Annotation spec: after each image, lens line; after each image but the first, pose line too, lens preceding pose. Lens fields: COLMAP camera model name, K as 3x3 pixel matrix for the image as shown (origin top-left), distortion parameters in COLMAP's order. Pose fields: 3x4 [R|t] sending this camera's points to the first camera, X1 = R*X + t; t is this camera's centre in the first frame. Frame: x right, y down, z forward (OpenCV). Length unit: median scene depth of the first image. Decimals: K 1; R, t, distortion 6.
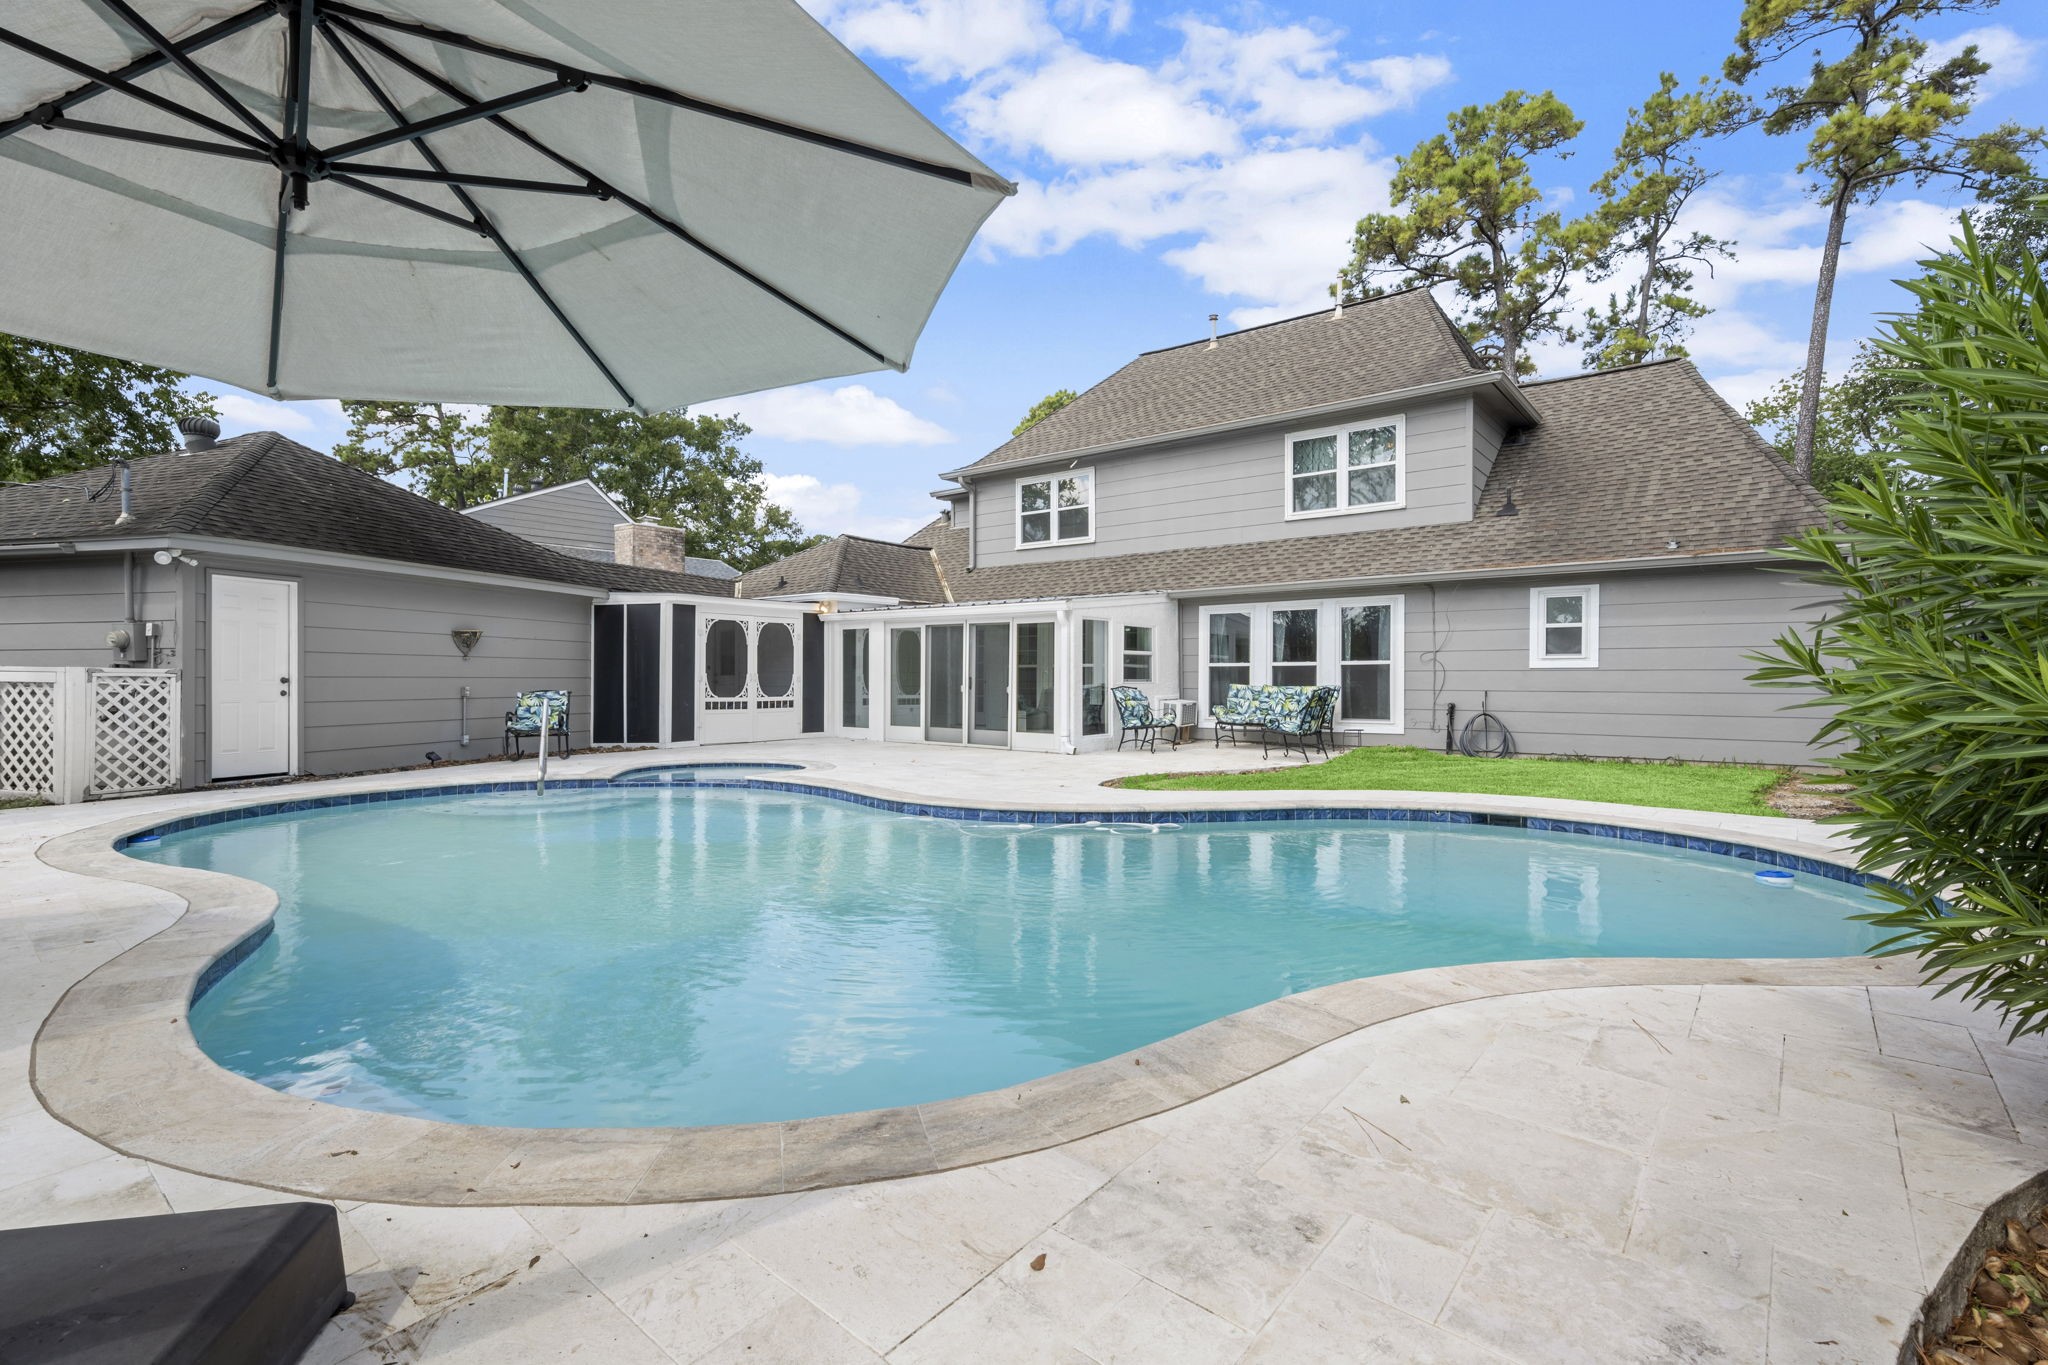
lens RADIAL K [[784.7, 0, 1113.9], [0, 784.7, 679.5], [0, 0, 1]] dist [0.000176, -0.000201]
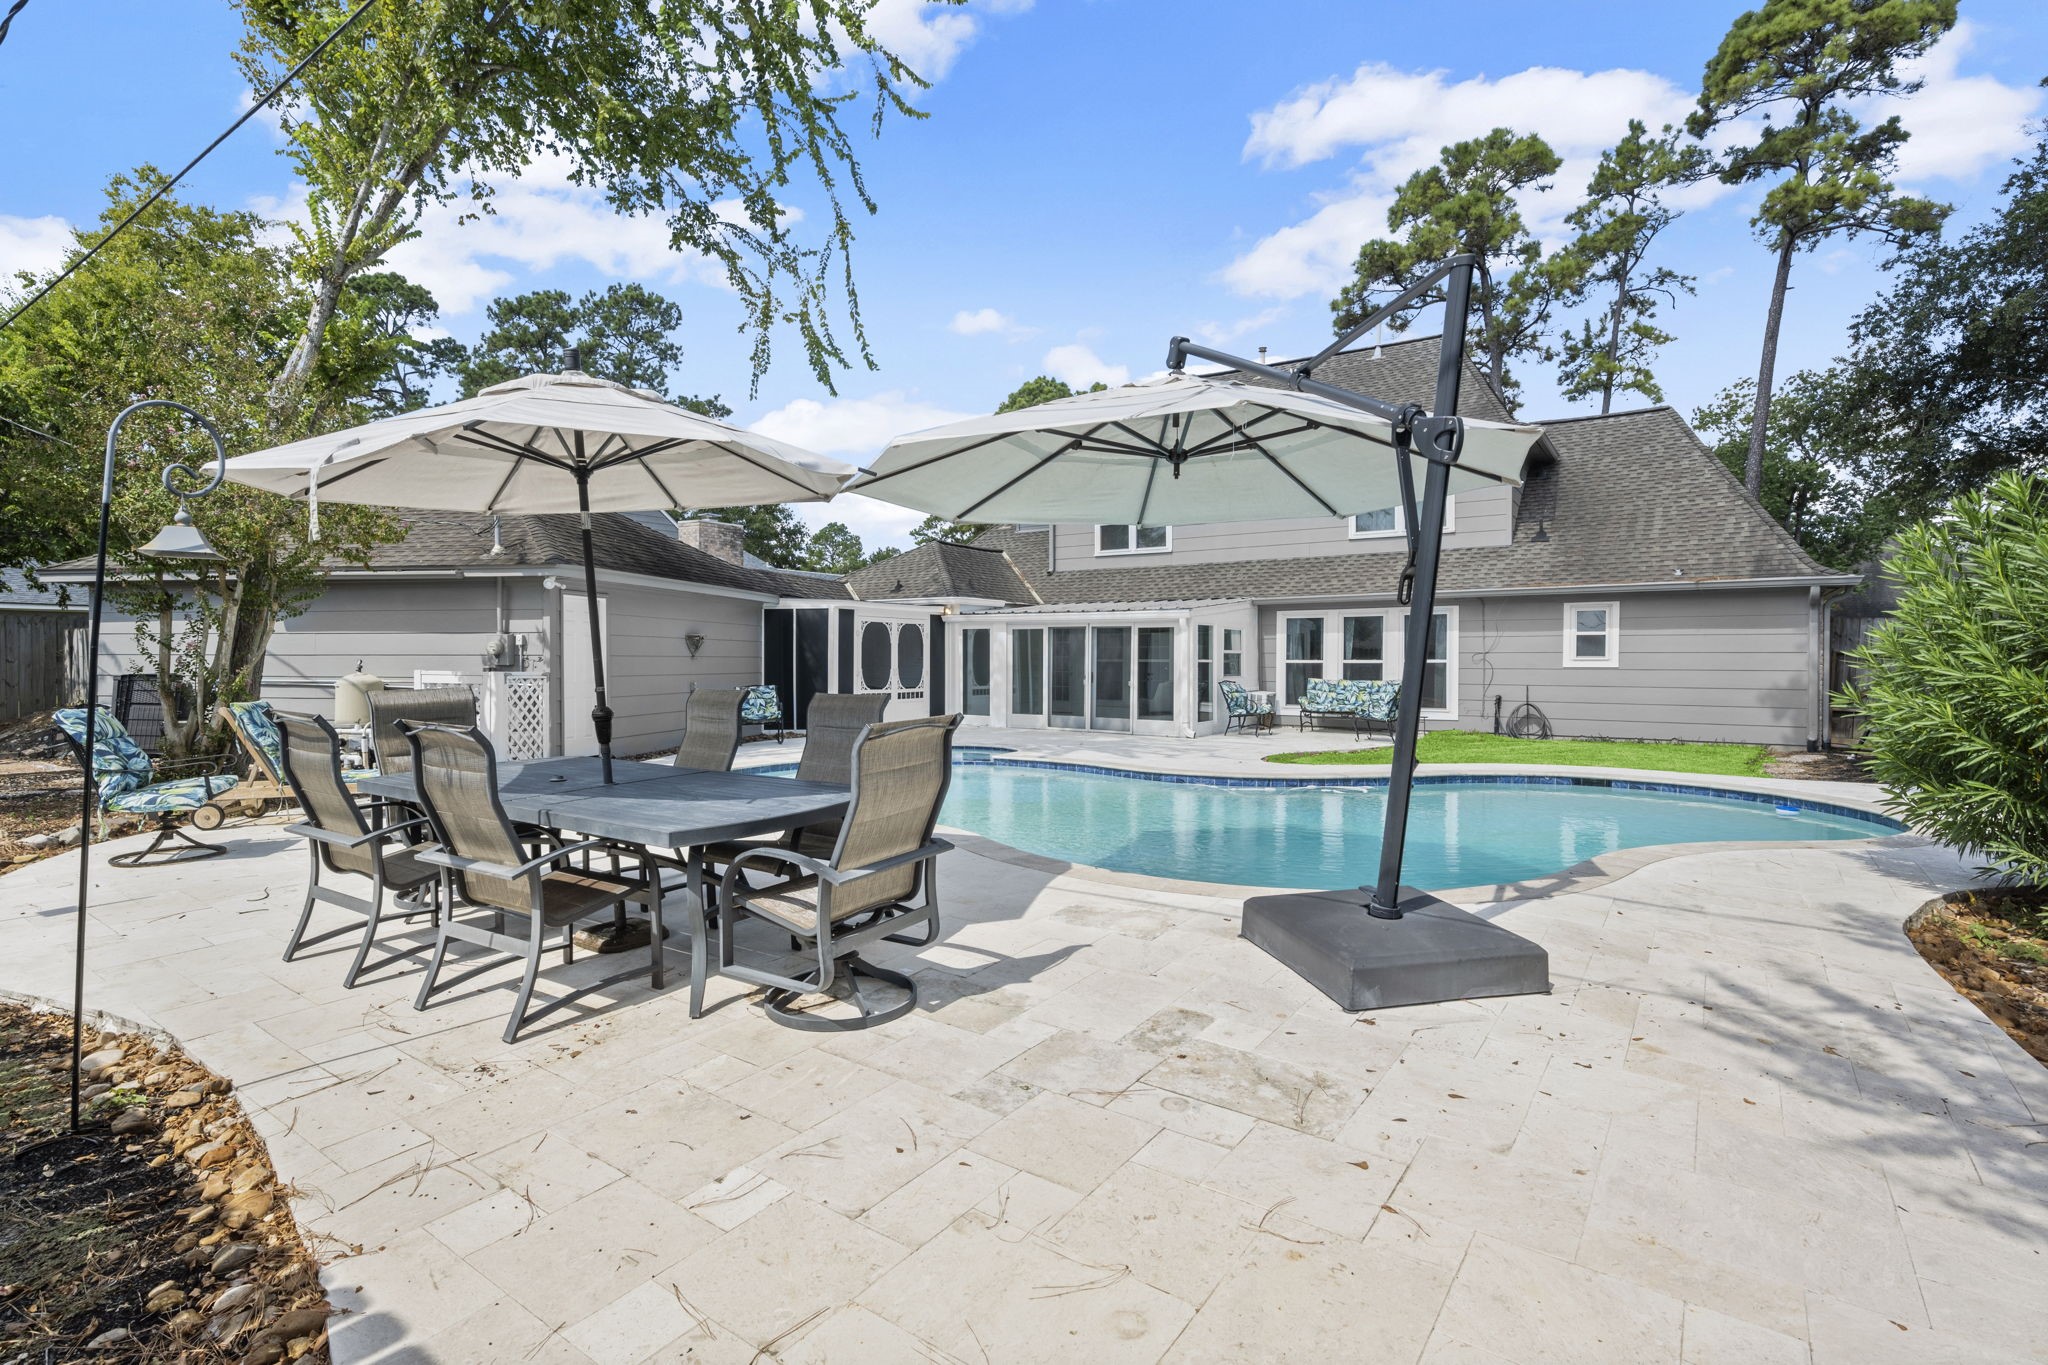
lens RADIAL K [[884.6, 0, 1025.2], [0, 884.6, 660.4], [0, 0, 1]] dist [0.000312, 0.000197]
pose [[0.997996, 0.001437, 0.063264, -0.298094], [-0.001858, 0.999976, 0.006601, -0.023882], [-0.063253, -0.006705, 0.997975, -0.251664]]
